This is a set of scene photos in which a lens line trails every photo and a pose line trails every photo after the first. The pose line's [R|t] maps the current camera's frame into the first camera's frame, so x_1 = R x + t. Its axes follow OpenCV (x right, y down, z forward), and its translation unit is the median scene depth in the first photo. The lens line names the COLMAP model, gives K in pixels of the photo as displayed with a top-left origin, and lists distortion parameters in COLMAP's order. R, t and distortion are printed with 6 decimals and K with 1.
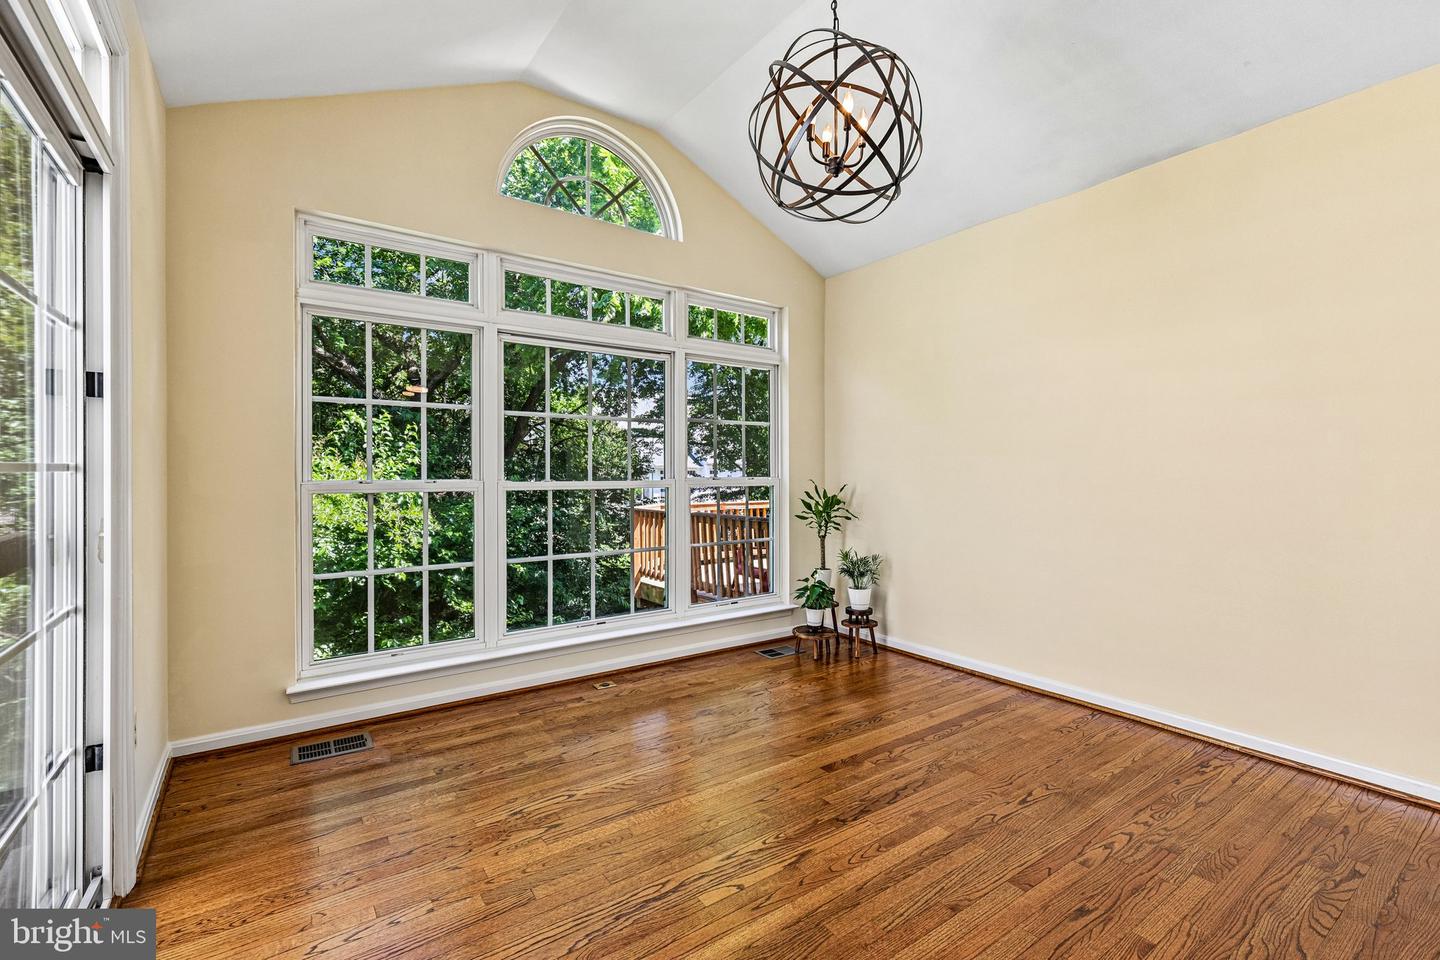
lens RADIAL K [[634.1, 0, 725.4], [0, 634.1, 489.1], [0, 0, 1]] dist [0.008180, -0.000045]
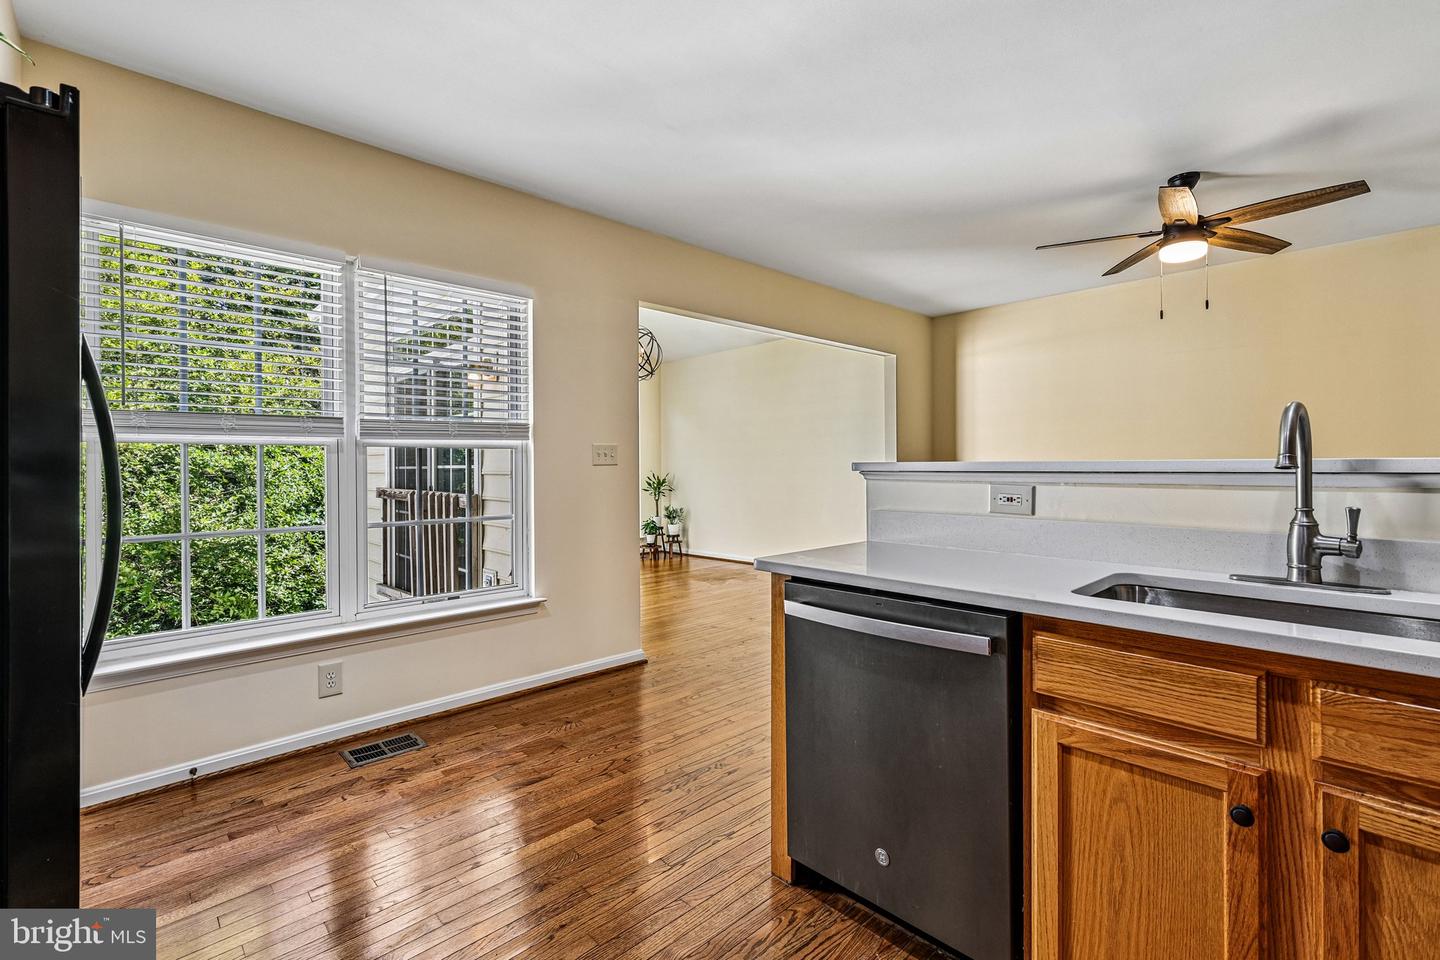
lens RADIAL K [[634.1, 0, 743.1], [0, 634.1, 466.2], [0, 0, 1]] dist [0.008180, -0.000045]
pose [[0.985185, -0.003523, 0.171459, 0.084061], [0.009693, 0.999335, -0.035161, 0.044509], [-0.171221, 0.036302, 0.984564, -1.016681]]
